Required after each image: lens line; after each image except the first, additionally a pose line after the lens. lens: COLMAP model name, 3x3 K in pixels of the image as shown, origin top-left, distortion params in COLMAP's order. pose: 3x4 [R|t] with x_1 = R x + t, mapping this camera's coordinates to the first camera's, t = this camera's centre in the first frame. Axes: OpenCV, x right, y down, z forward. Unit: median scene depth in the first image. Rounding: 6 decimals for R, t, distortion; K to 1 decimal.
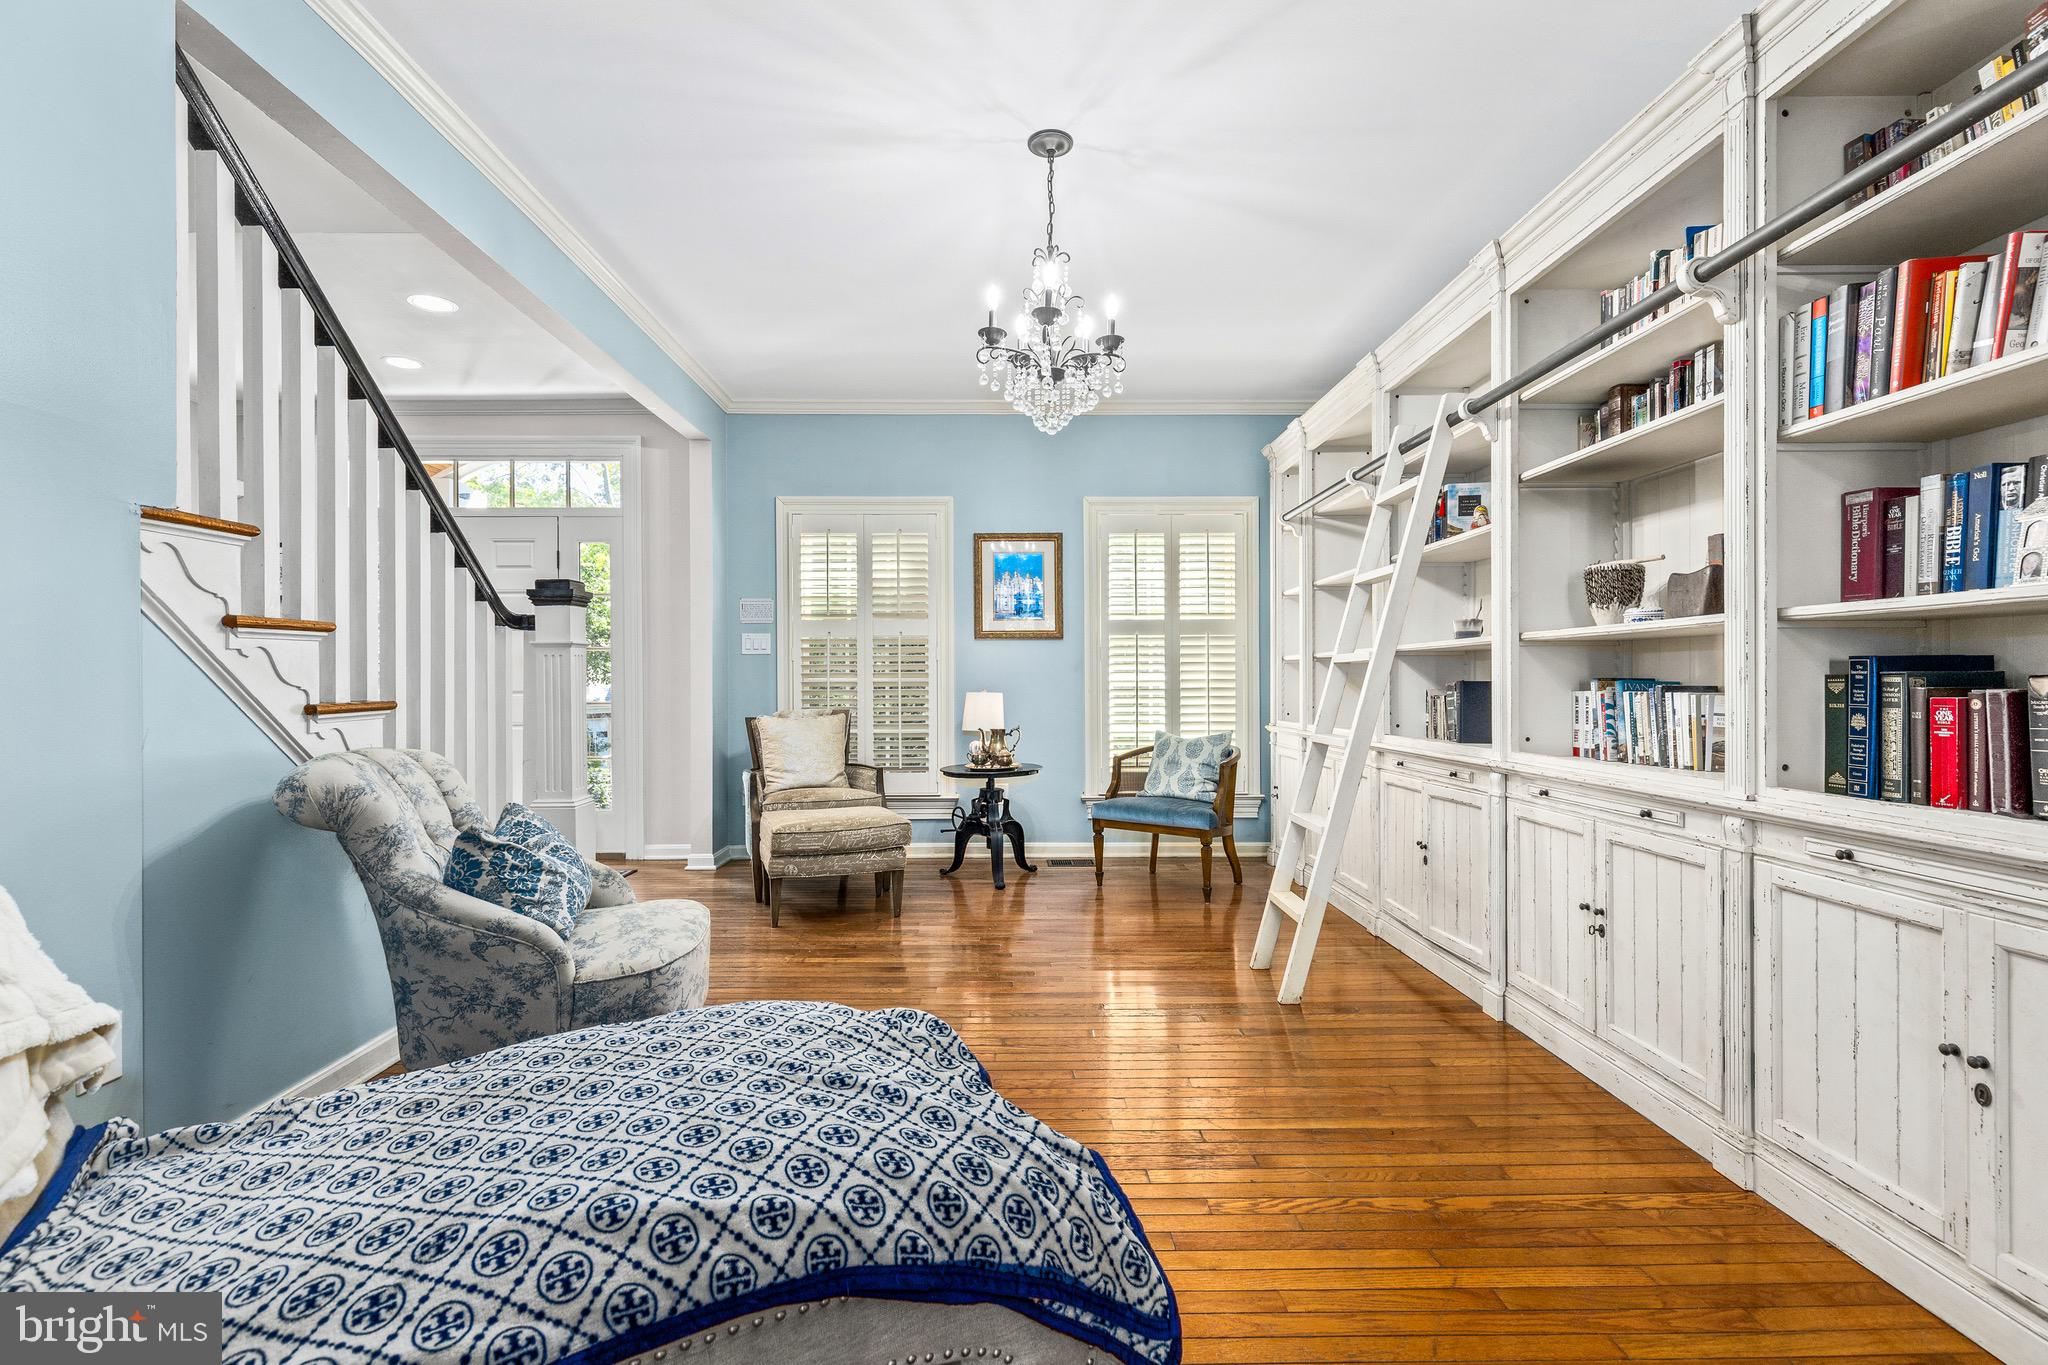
lens RADIAL K [[914.1, 0, 1026.2], [0, 914.1, 686.1], [0, 0, 1]] dist [0.008603, -0.003129]
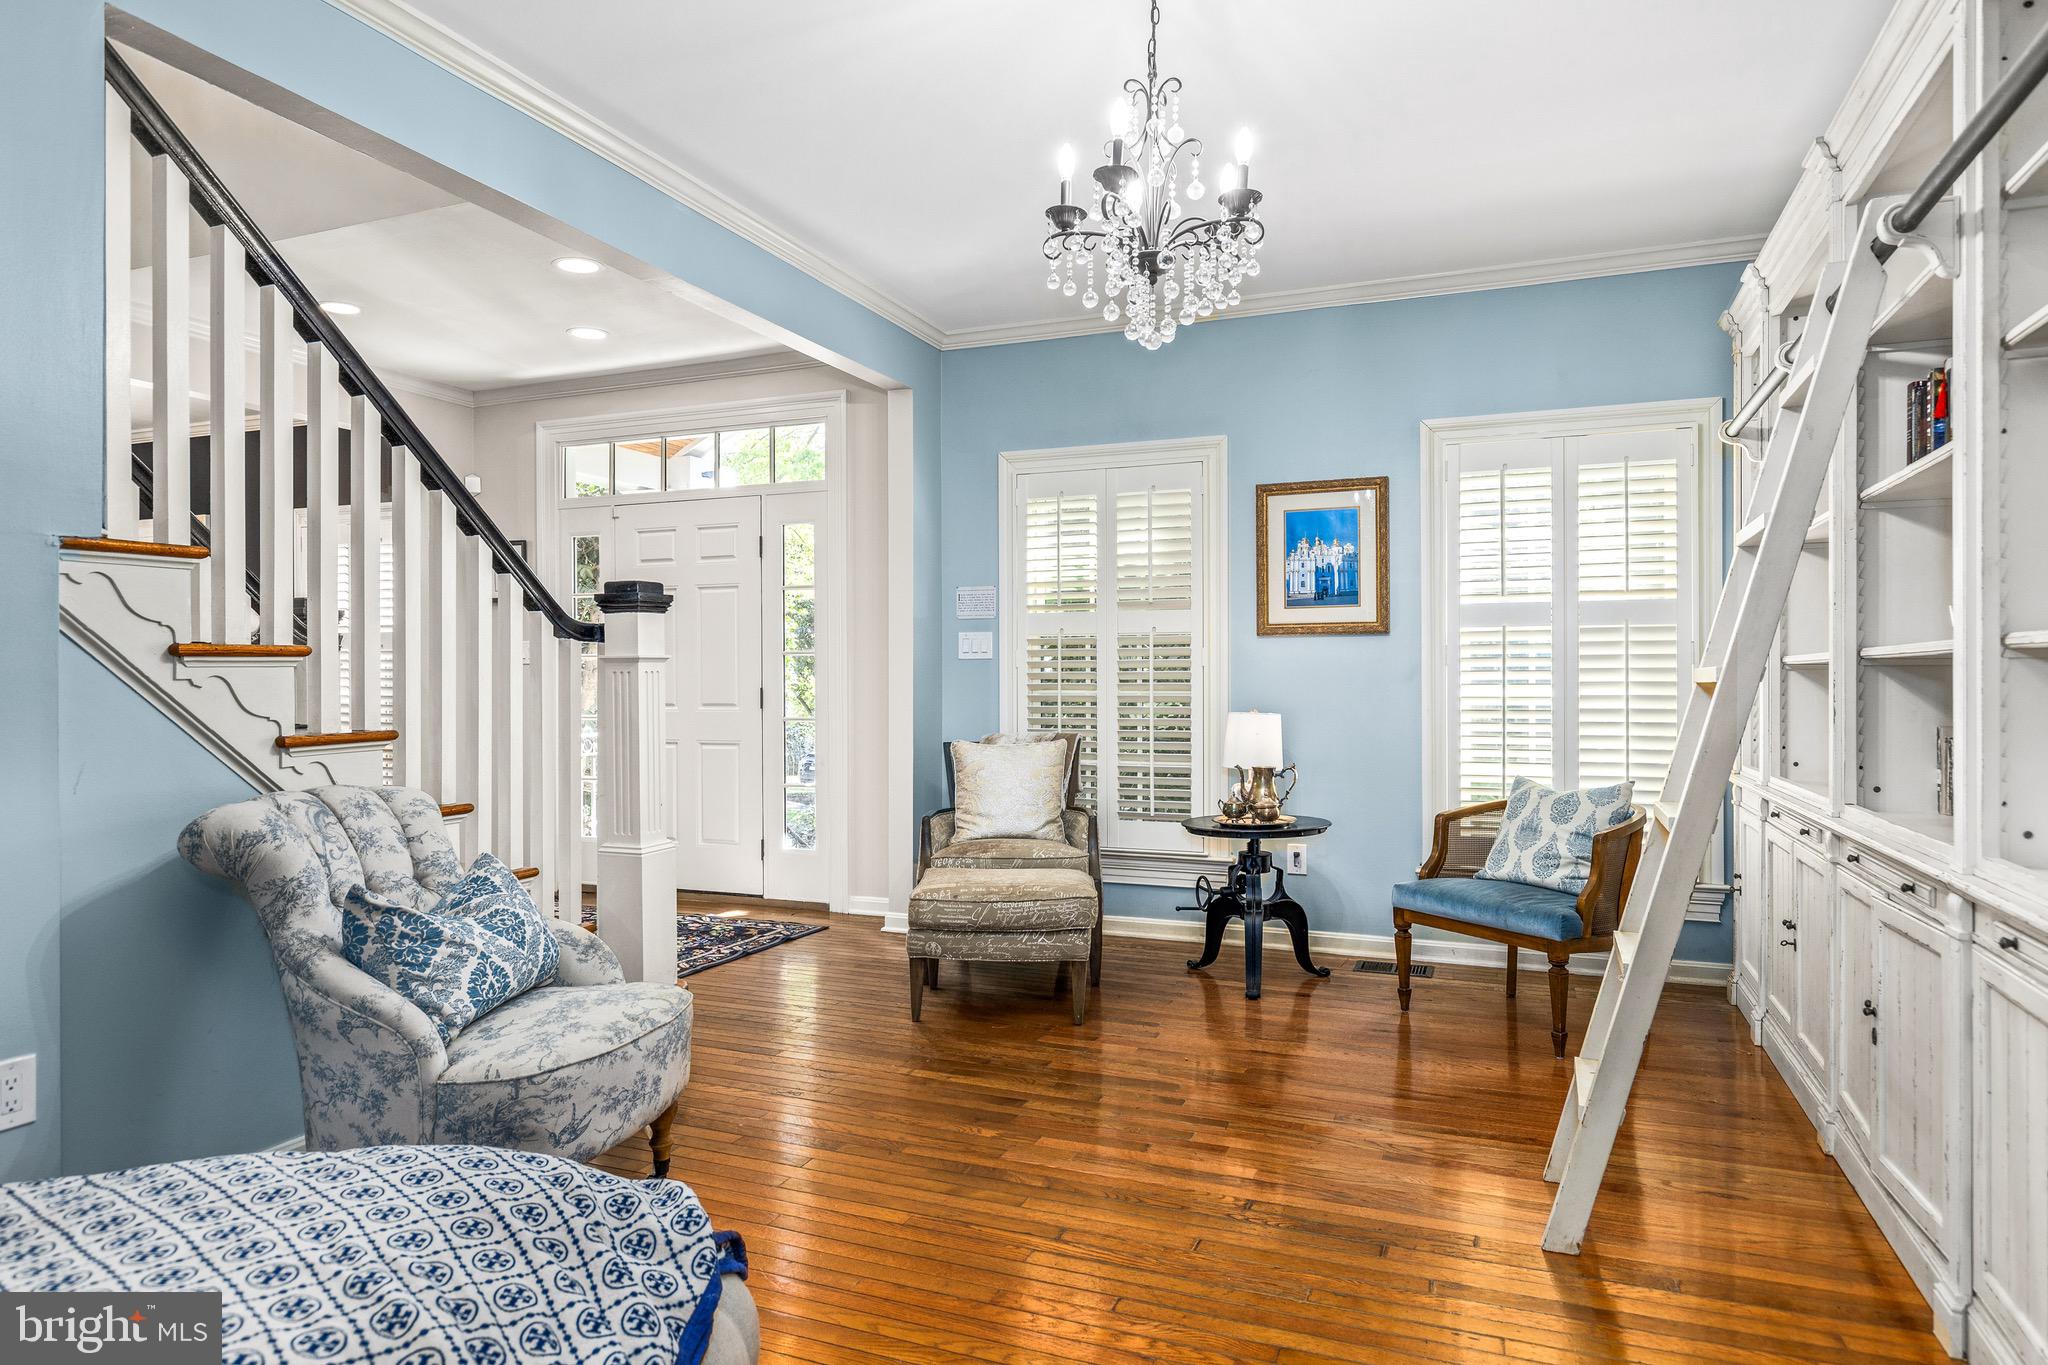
lens RADIAL K [[1229.5, 0, 1023.4], [0, 1229.5, 688.9], [0, 0, 1]] dist [-0.001641, 0.004813]
pose [[0.920072, 0.004818, -0.391720, 0.239344], [-0.003758, 0.999987, 0.003472, -0.021660], [0.391732, -0.001723, 0.920078, 0.100302]]
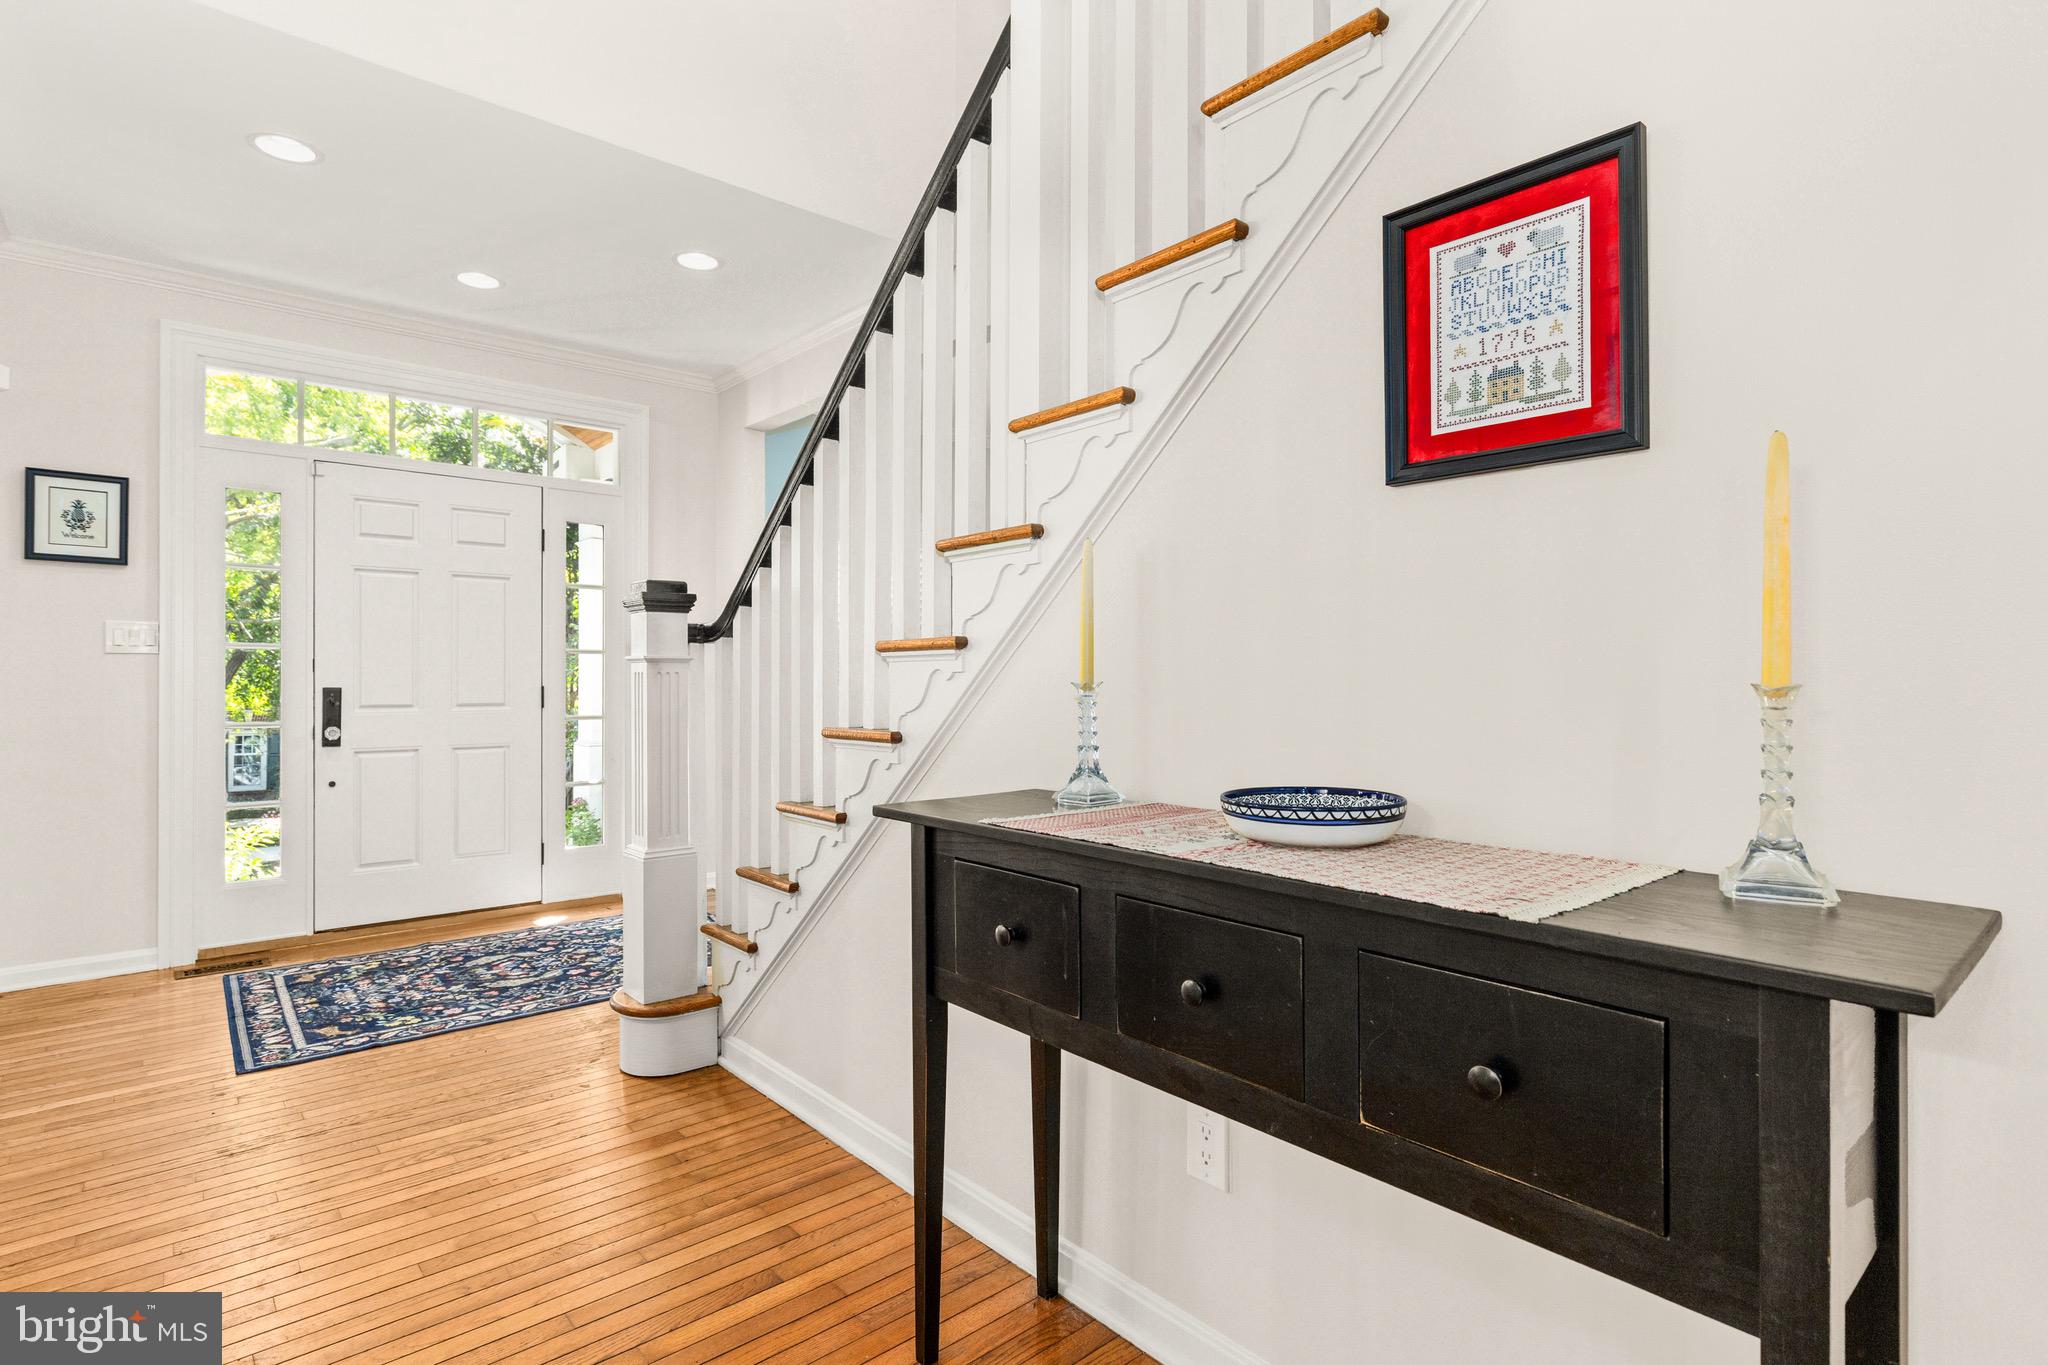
lens RADIAL K [[993.3, 0, 1023.1], [0, 993.3, 676.0], [0, 0, 1]] dist [-0.011306, 0.000189]
pose [[0.767879, 0.010193, 0.640514, -1.197298], [-0.005193, 0.999940, -0.009688, -0.019980], [-0.640574, 0.004113, 0.767886, 0.101849]]
